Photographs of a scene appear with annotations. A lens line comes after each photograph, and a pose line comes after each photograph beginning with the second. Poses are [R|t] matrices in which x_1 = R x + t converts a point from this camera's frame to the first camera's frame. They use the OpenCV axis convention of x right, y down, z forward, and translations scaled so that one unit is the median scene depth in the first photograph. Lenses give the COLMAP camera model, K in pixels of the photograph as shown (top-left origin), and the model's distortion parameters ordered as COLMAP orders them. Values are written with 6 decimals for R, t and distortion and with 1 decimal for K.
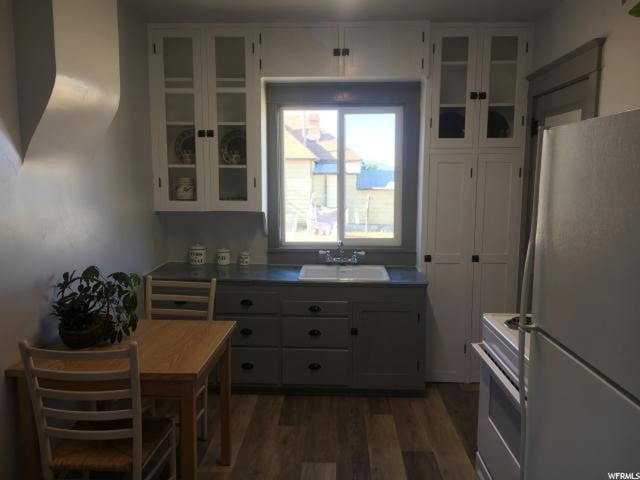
lens RADIAL K [[533.9, 0, 320.0], [0, 533.9, 240.0], [0, 0, 1]] dist [0.039105, -0.014368]
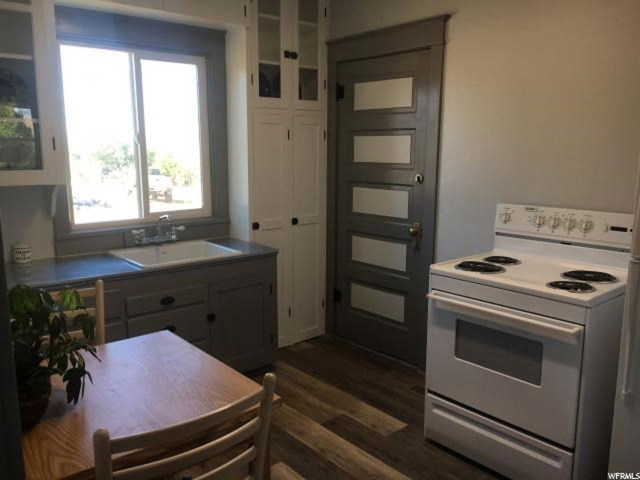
lens RADIAL K [[533.9, 0, 320.0], [0, 533.9, 240.0], [0, 0, 1]] dist [0.039105, -0.014368]
pose [[0.740699, -0.118382, 0.661325, -0.349280], [0.081127, 0.992910, 0.086875, -0.013803], [-0.666920, -0.010697, 0.745052, 0.228216]]
